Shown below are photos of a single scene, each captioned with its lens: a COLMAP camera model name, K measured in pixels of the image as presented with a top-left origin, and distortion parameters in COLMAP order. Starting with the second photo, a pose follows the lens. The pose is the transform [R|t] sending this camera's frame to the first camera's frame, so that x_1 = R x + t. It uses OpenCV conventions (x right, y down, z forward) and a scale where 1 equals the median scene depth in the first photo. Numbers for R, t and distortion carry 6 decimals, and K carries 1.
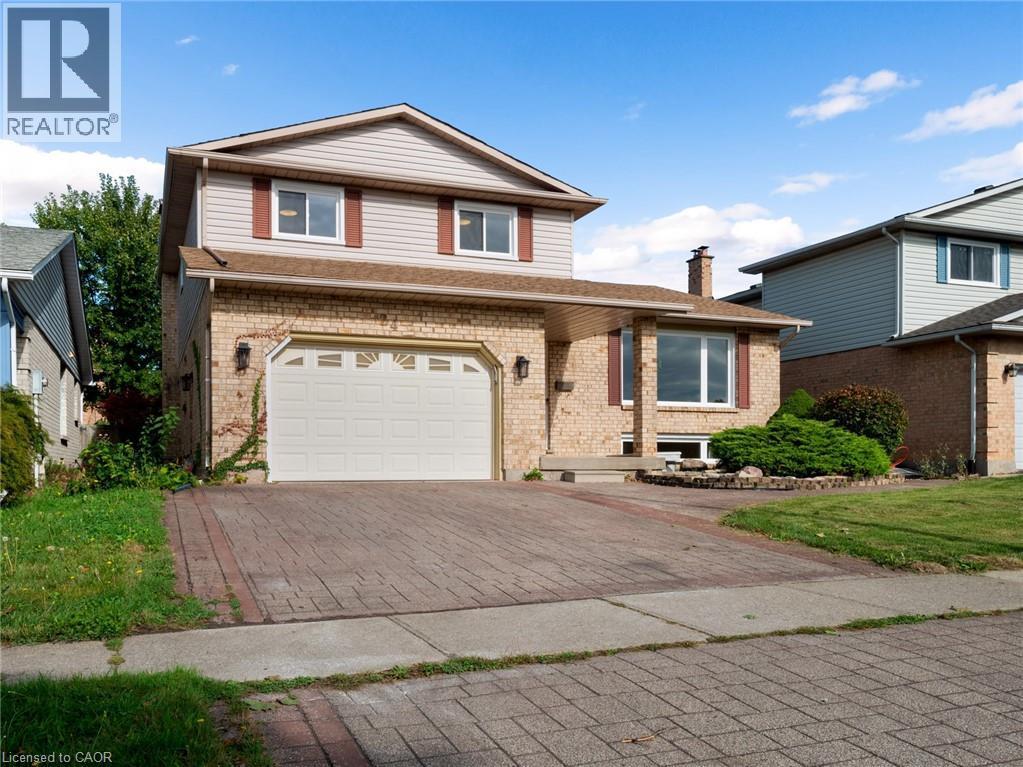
lens RADIAL K [[767.2, 0, 511.4], [0, 767.2, 415.5], [0, 0, 1]] dist [-0.000725, 0.000470]
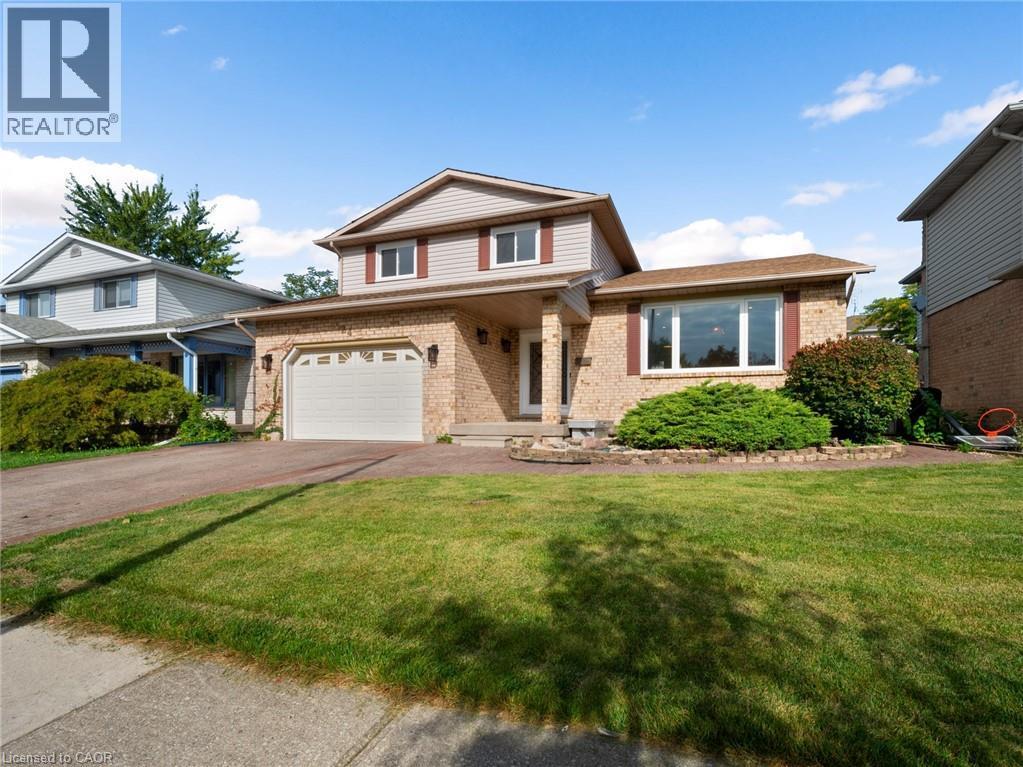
lens RADIAL K [[507.7, 0, 511.5], [0, 507.7, 383.5], [0, 0, 1]] dist [-0.003326, -0.000803]
pose [[0.769684, -0.041864, -0.637051, 0.631410], [0.040837, 0.999033, -0.016313, 0.005240], [0.637118, -0.013459, 0.770649, 0.427098]]
